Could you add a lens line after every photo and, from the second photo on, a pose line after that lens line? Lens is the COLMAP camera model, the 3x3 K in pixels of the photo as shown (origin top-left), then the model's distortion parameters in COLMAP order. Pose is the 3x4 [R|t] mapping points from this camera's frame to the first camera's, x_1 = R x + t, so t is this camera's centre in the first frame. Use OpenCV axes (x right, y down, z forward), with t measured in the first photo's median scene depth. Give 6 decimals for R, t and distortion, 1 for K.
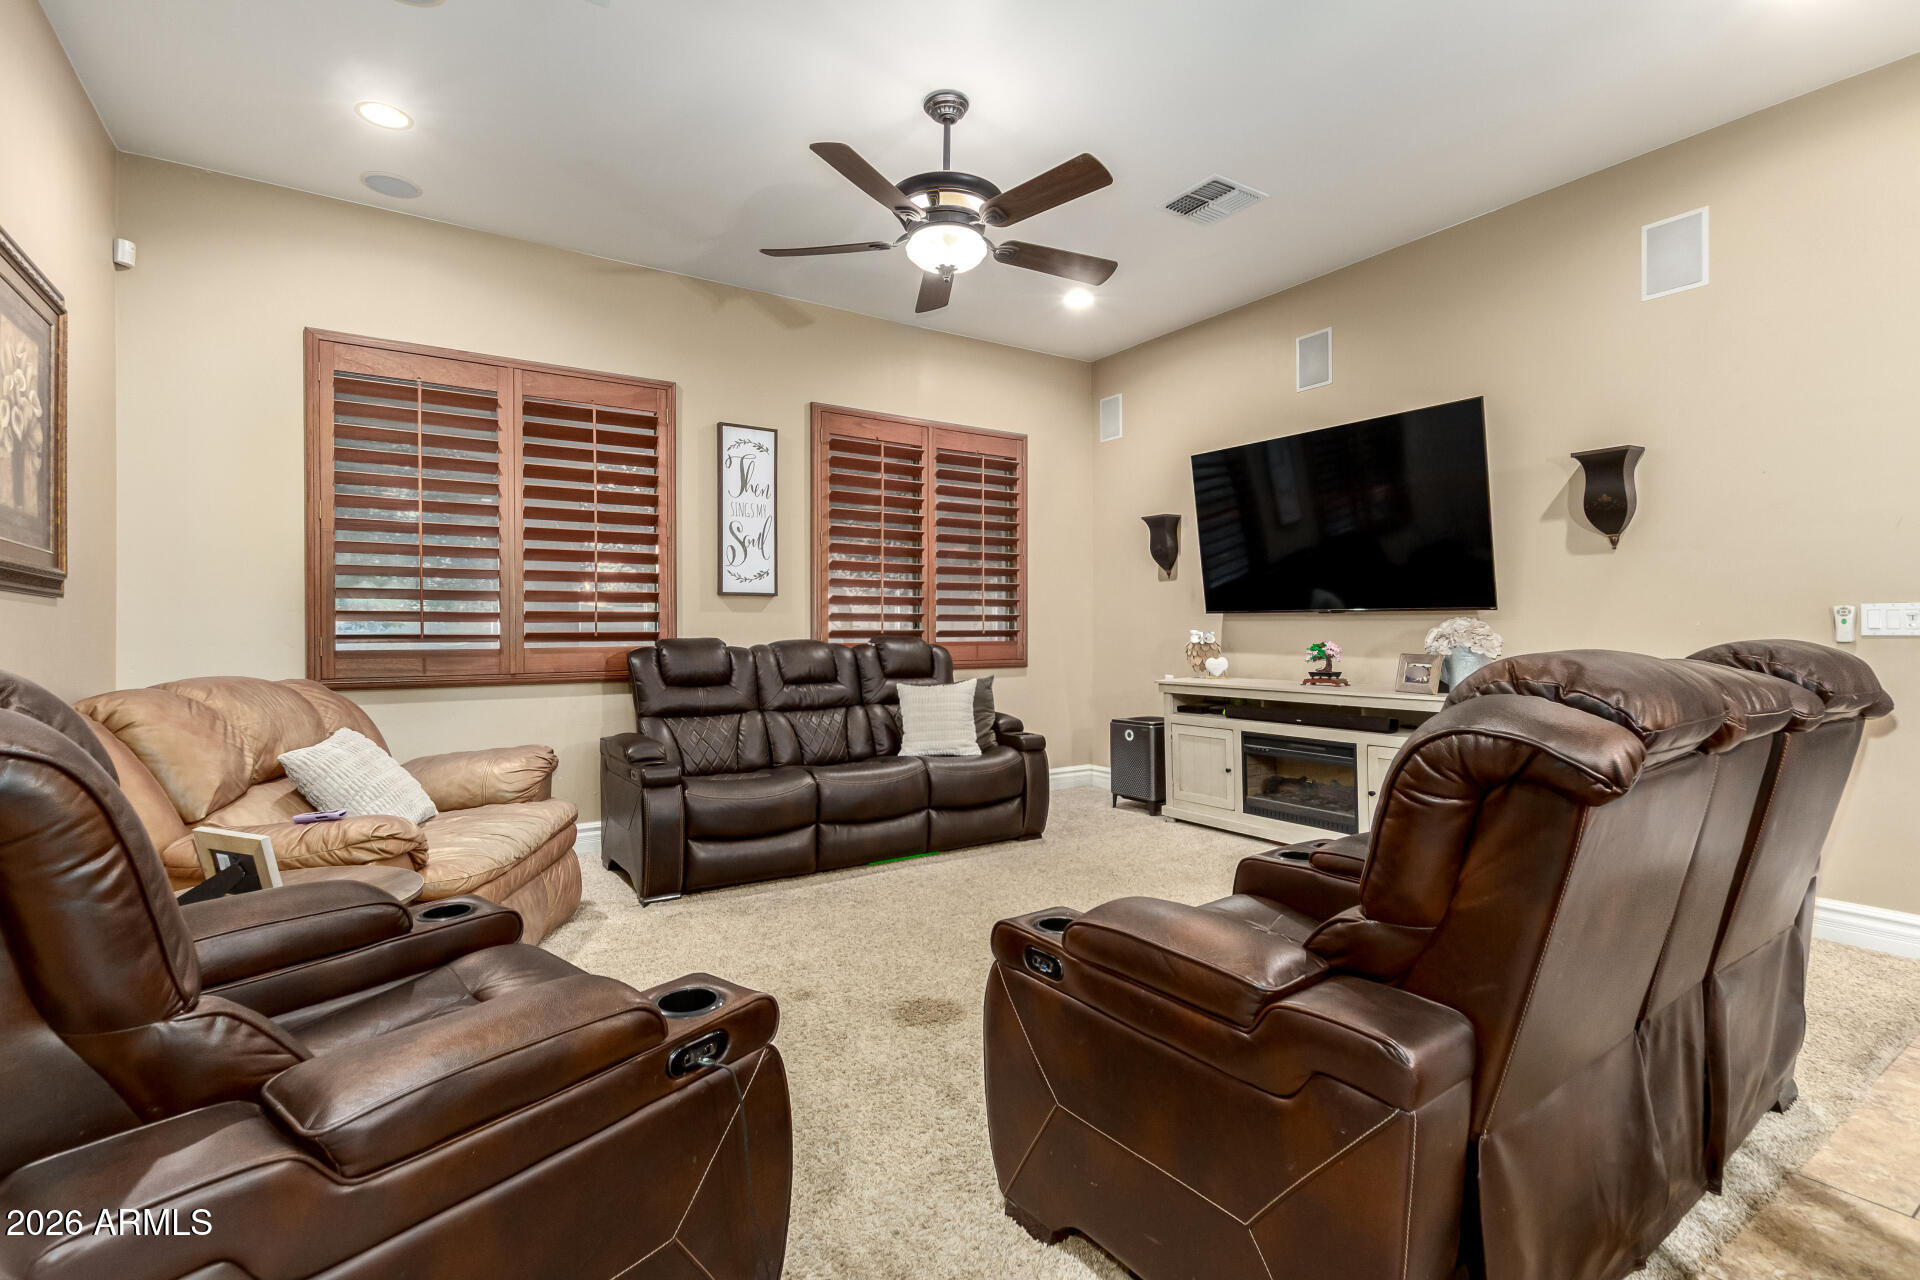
lens RADIAL K [[884.2, 0, 964.8], [0, 884.2, 628.7], [0, 0, 1]] dist [0.015473, -0.003880]
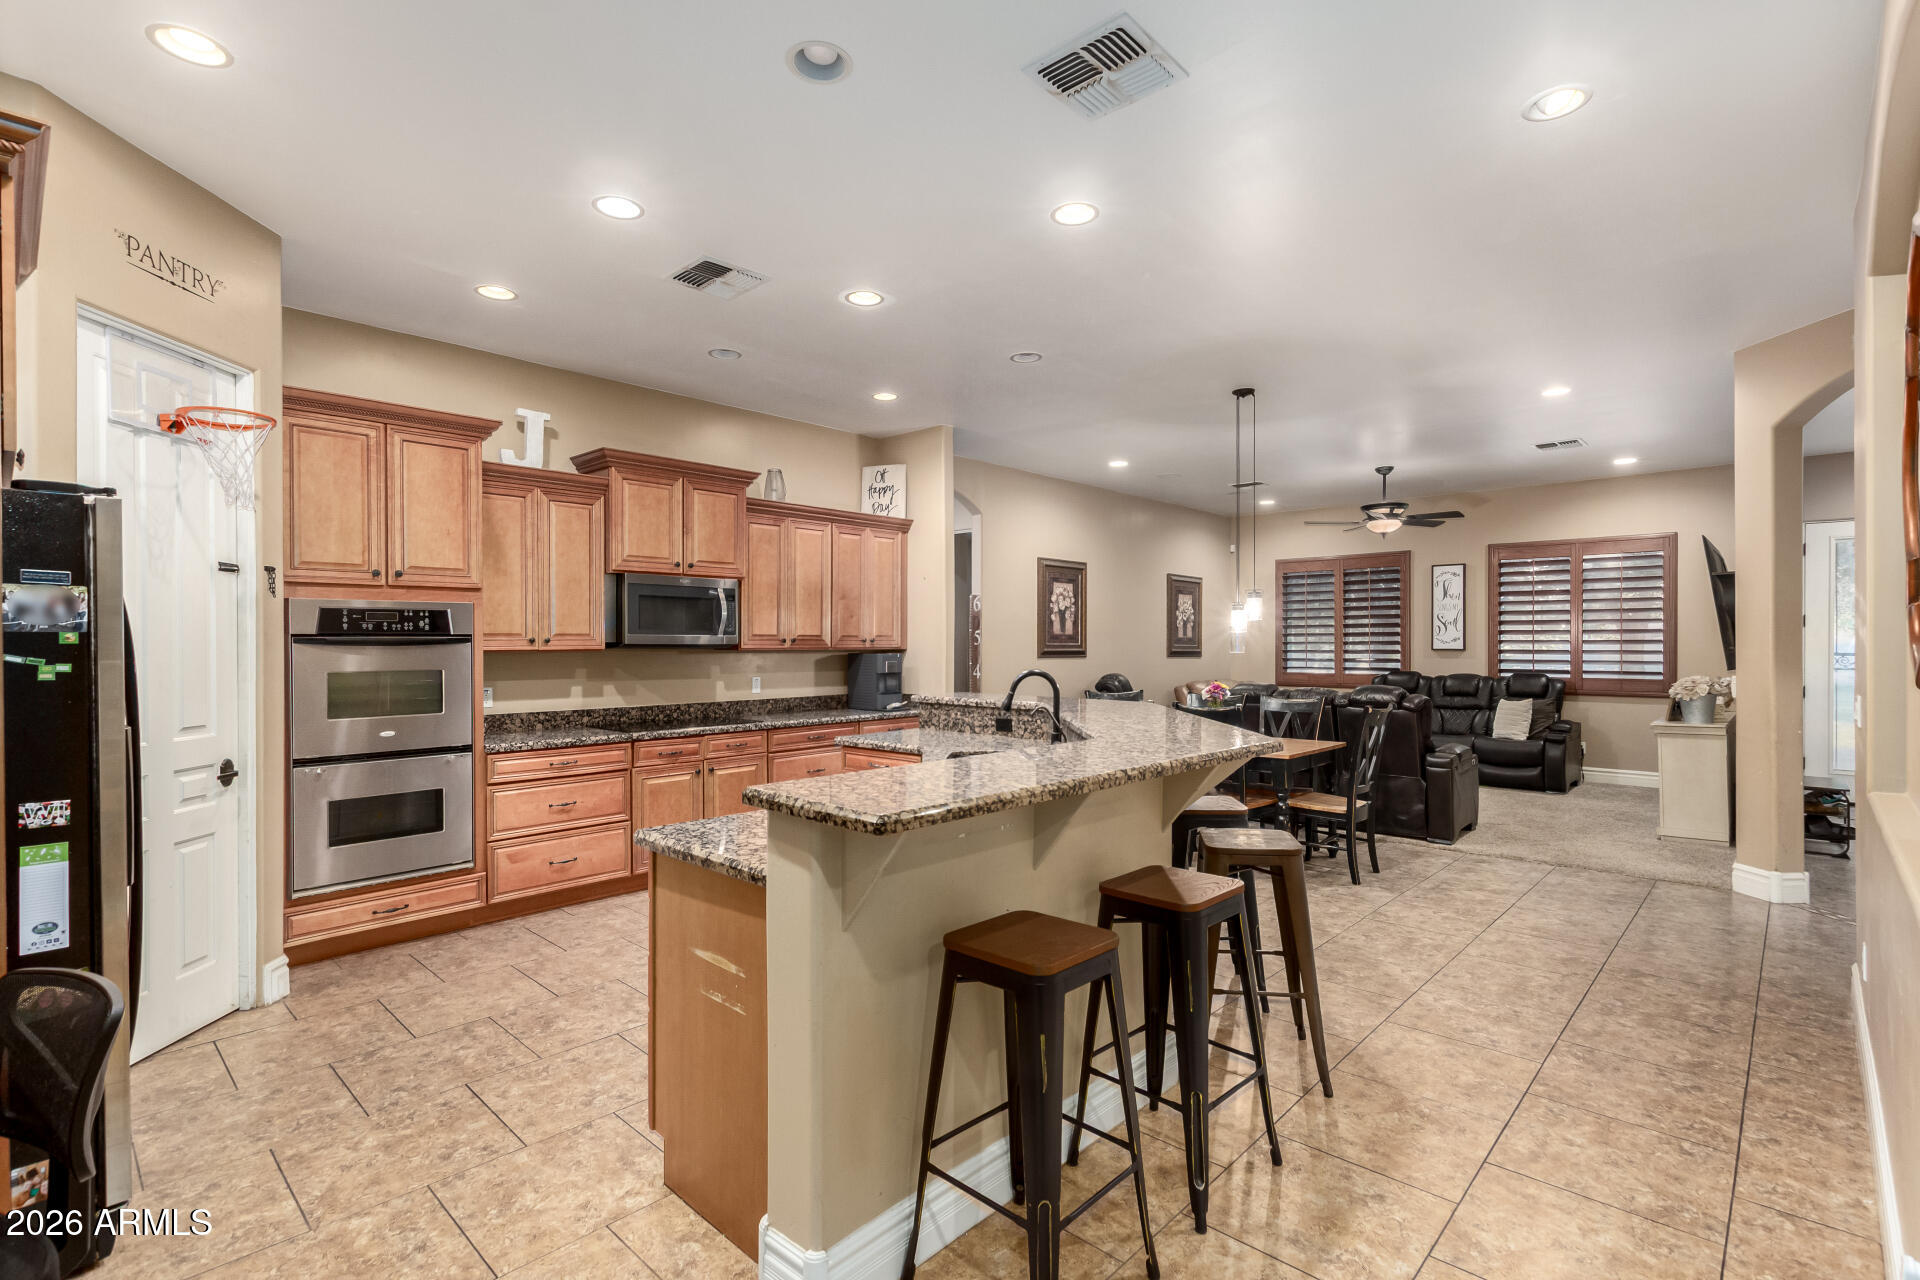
lens RADIAL K [[900.6, 0, 957.0], [0, 900.6, 644.6], [0, 0, 1]] dist [-0.001245, -0.000598]
pose [[0.226317, 0.005131, -0.974040, 1.559615], [-0.001221, 0.999987, 0.004984, -0.062789], [0.974053, 0.000061, 0.226320, -0.556013]]
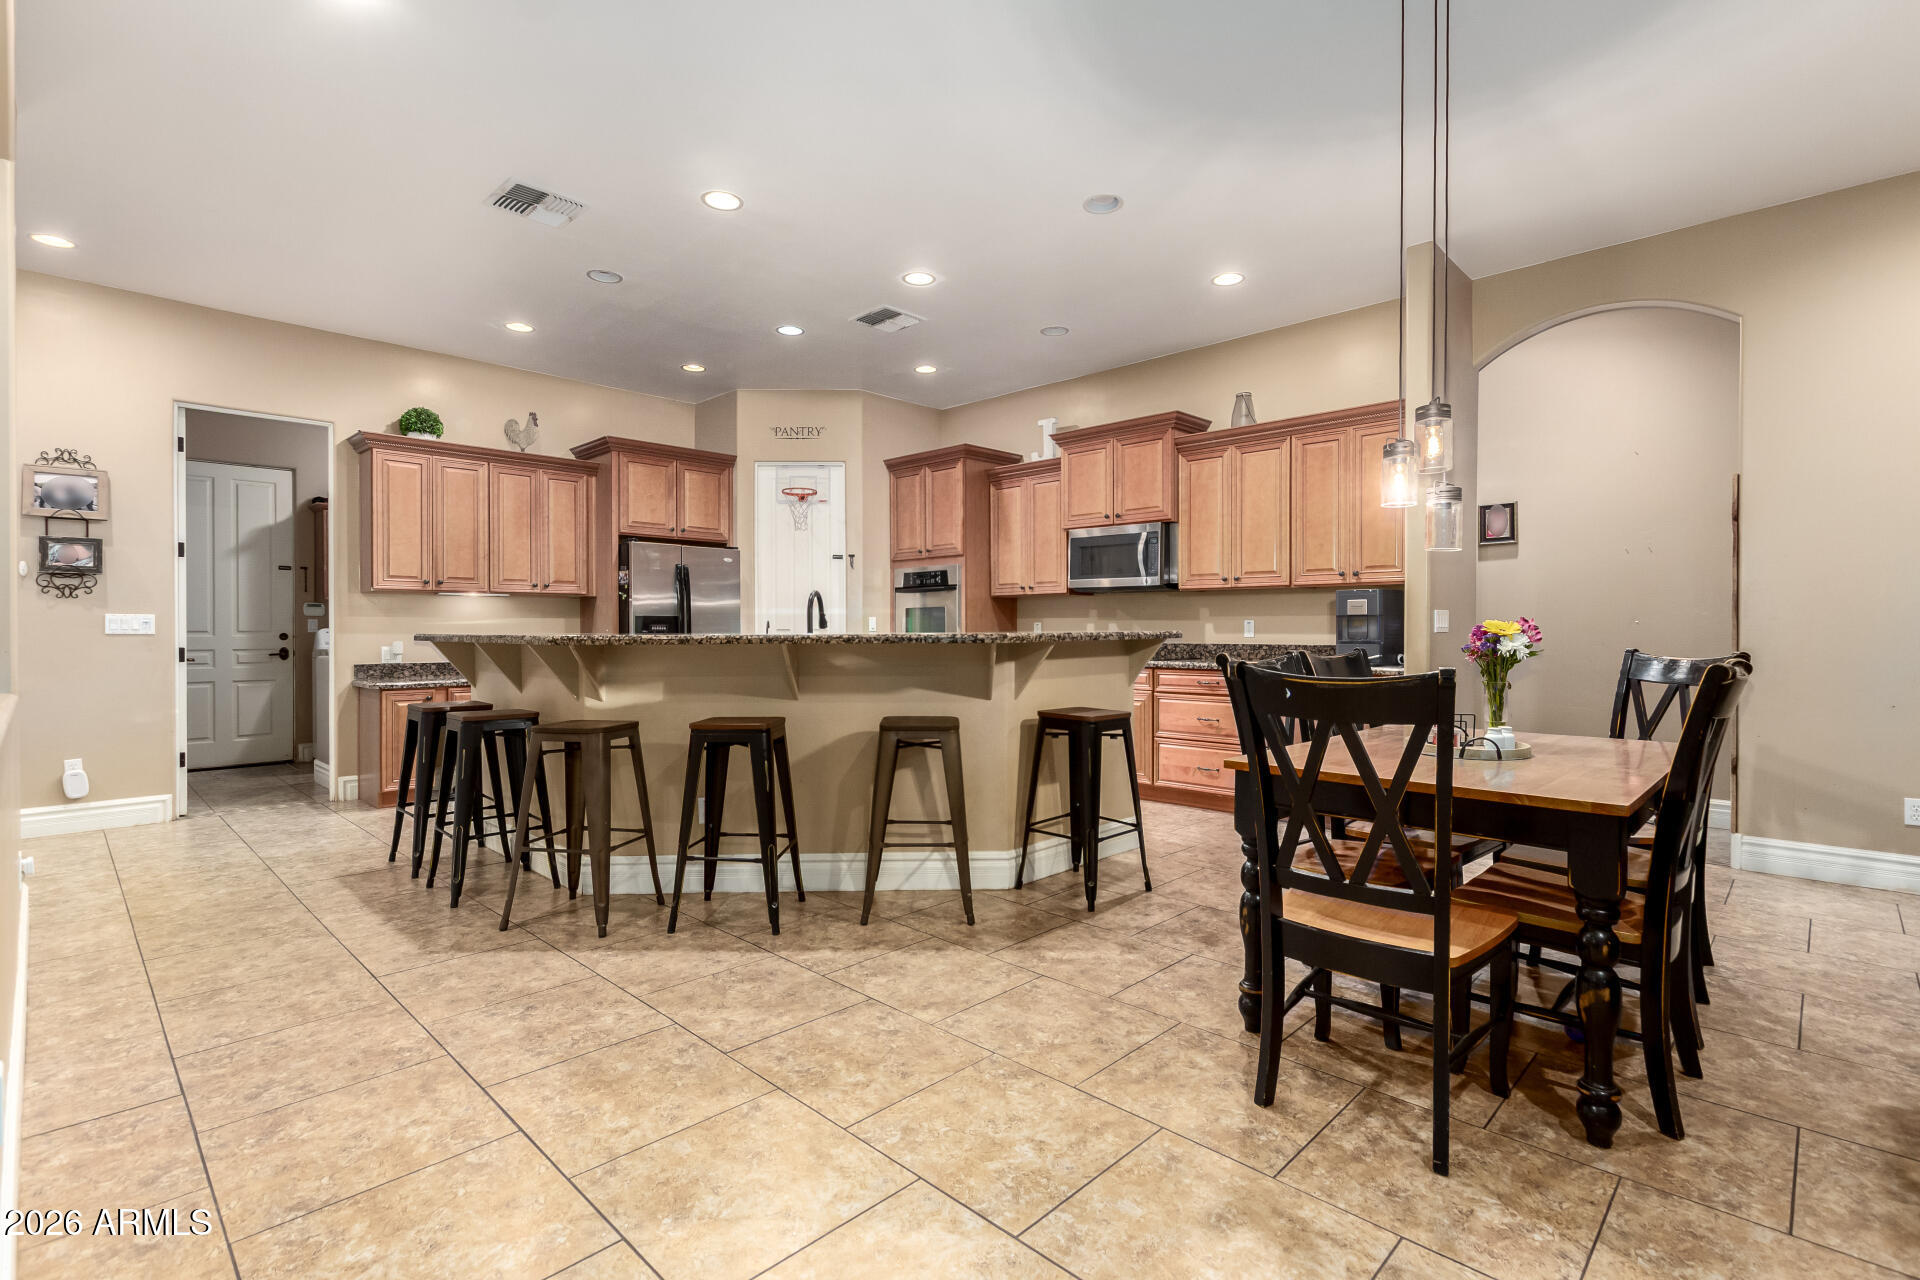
lens RADIAL K [[884.2, 0, 964.8], [0, 884.2, 628.7], [0, 0, 1]] dist [0.015473, -0.003880]
pose [[-0.977124, 0.005469, -0.212598, 0.797136], [0.004373, 0.999975, 0.005624, -0.001167], [0.212624, 0.004566, -0.977123, 0.632372]]
